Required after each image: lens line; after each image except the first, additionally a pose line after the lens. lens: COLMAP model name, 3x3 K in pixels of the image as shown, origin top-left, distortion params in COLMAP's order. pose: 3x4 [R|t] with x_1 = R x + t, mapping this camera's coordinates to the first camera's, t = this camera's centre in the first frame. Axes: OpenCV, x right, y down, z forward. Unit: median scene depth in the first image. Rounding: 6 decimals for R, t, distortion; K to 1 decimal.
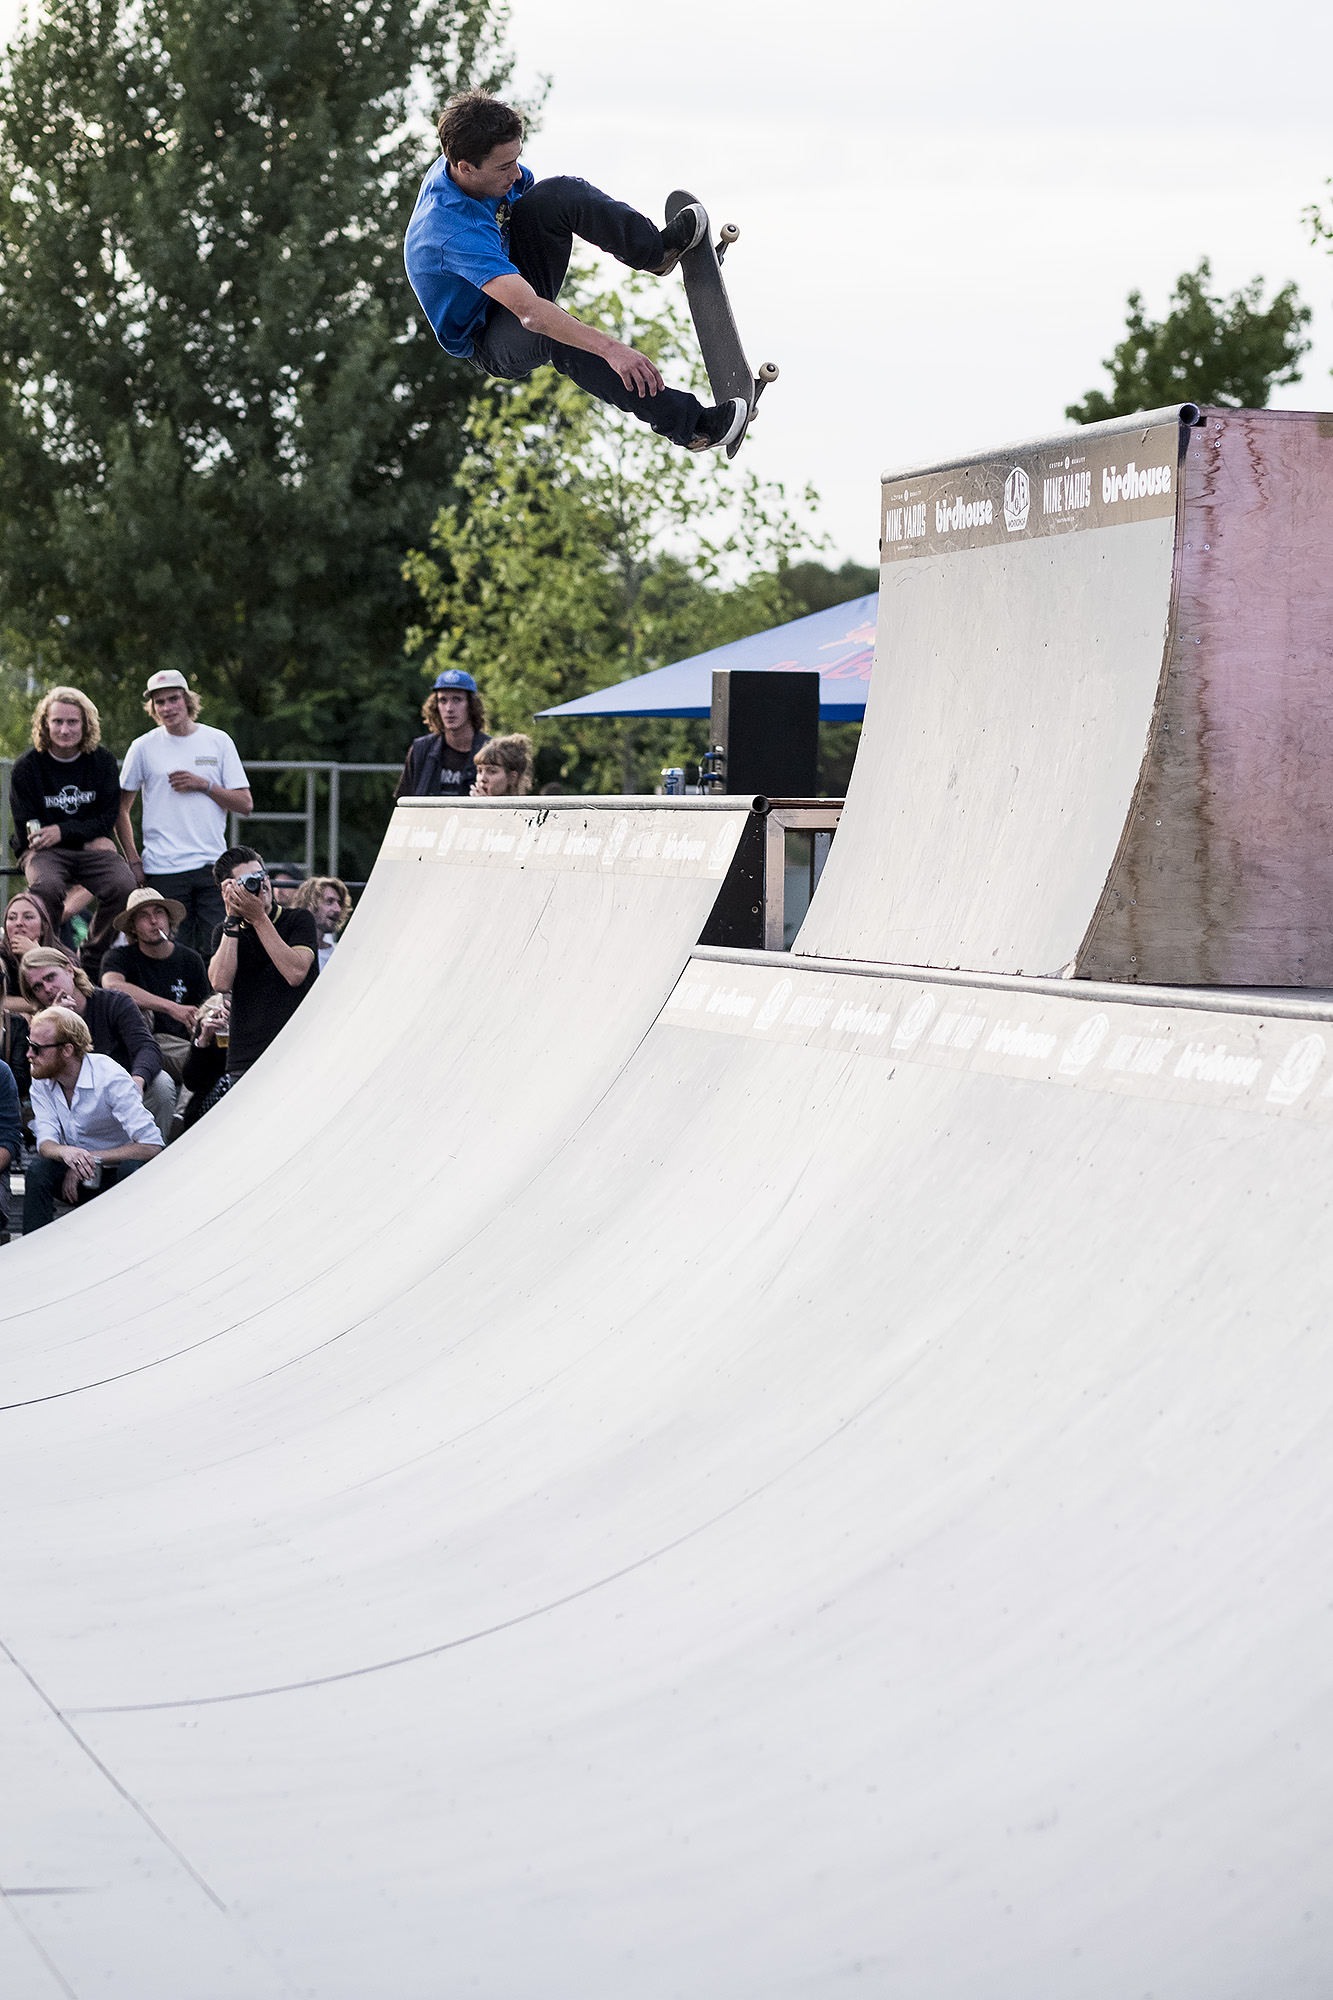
lens RADIAL K [[4706.7, 0, 635.1], [0, 4706.7, 961.6], [0, 0, 1]] dist [0.083671, -0.371870]
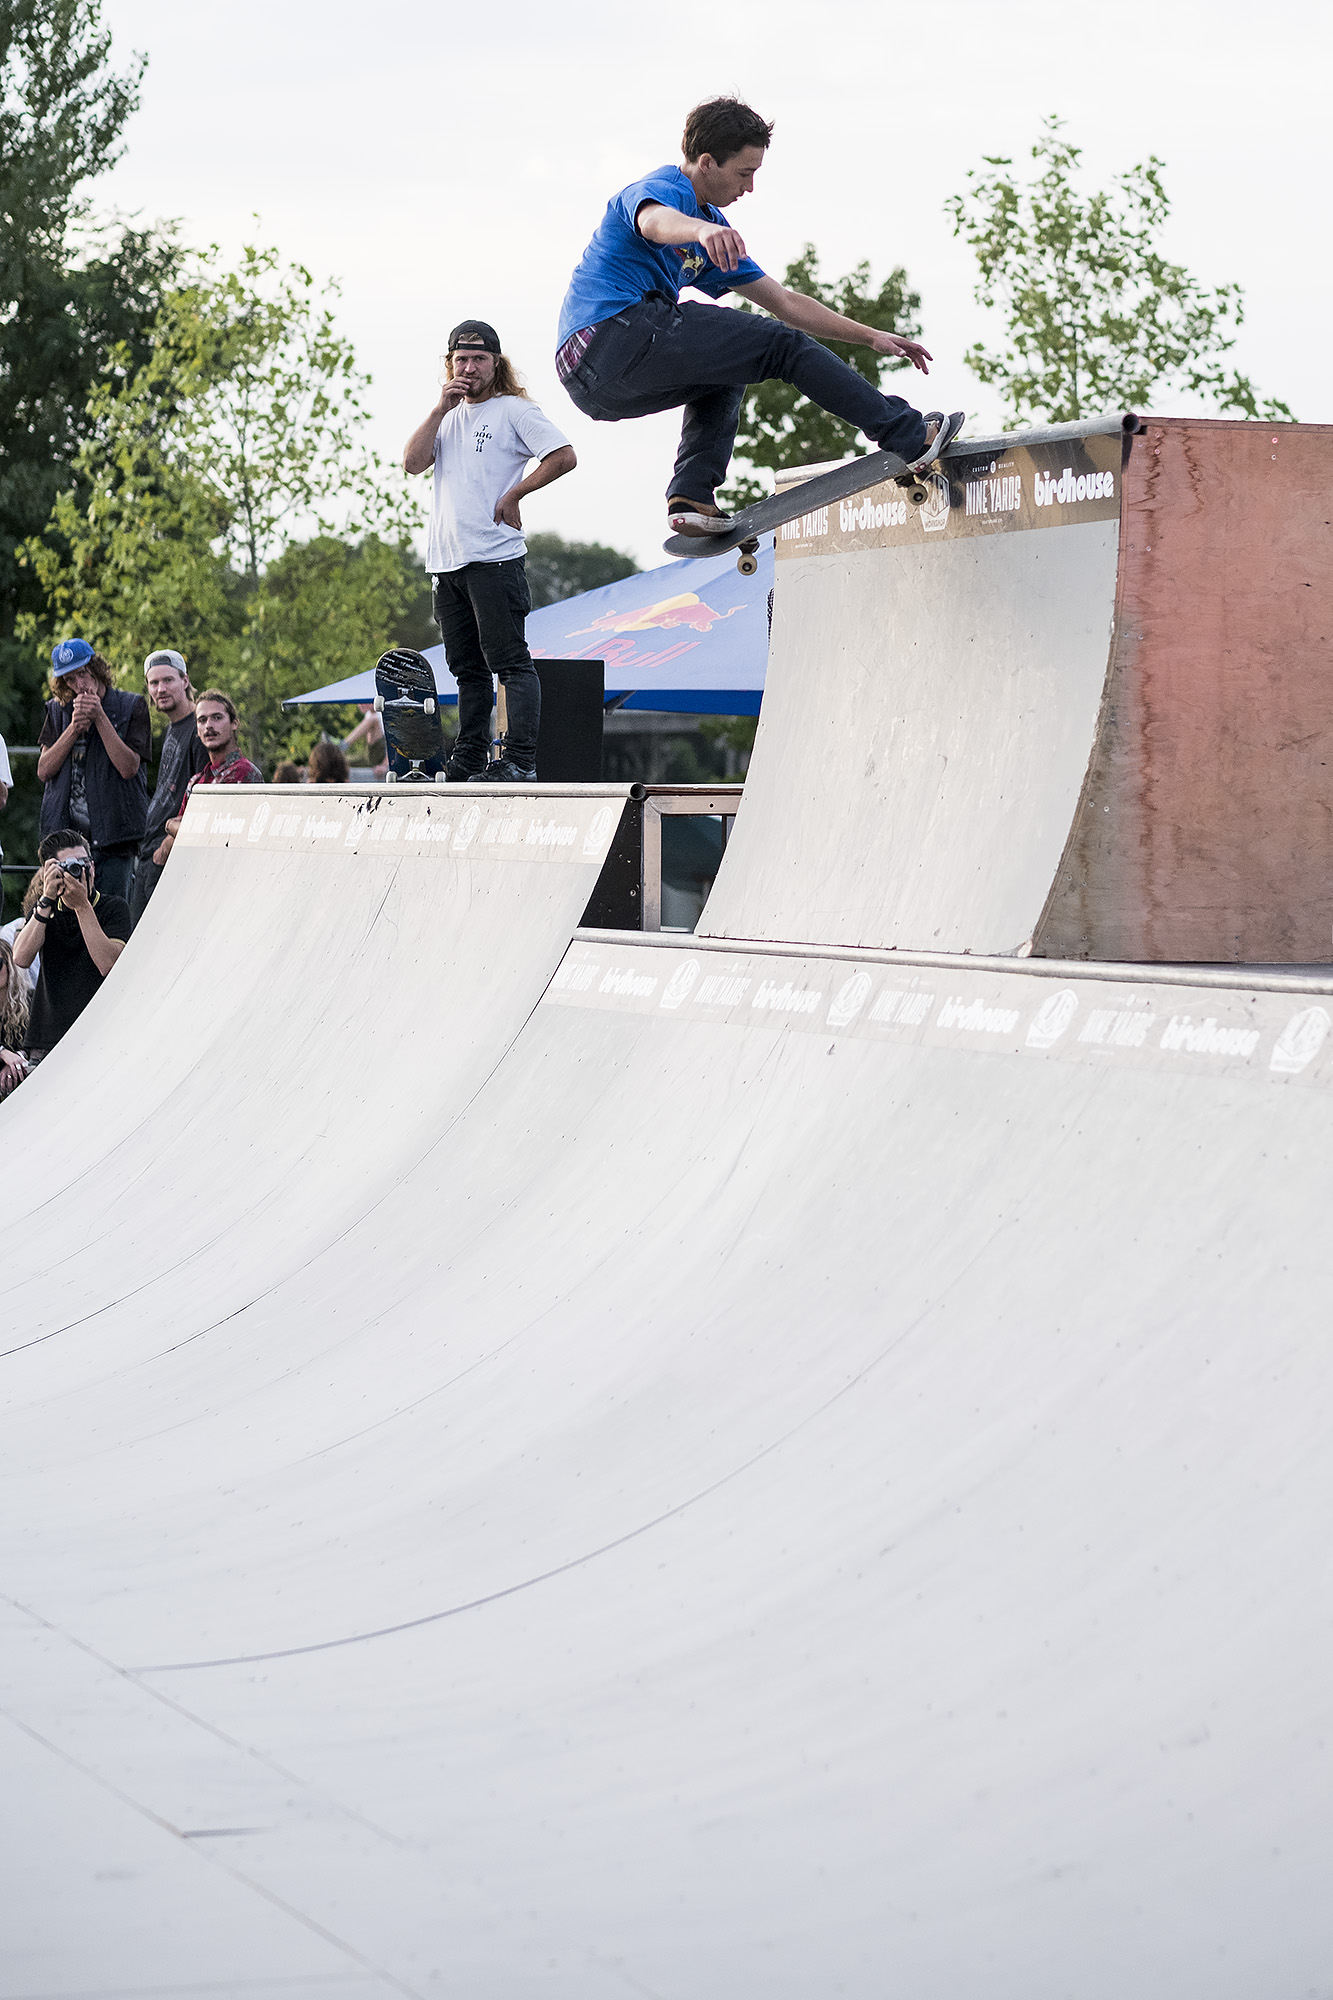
lens RADIAL K [[4706.7, 0, 635.1], [0, 4706.7, 961.6], [0, 0, 1]] dist [0.083671, -0.371870]
pose [[0.995214, -0.011087, 0.097087, -0.097142], [0.010595, 0.999928, 0.005584, -0.002183], [-0.097142, -0.004529, 0.995260, -0.043723]]
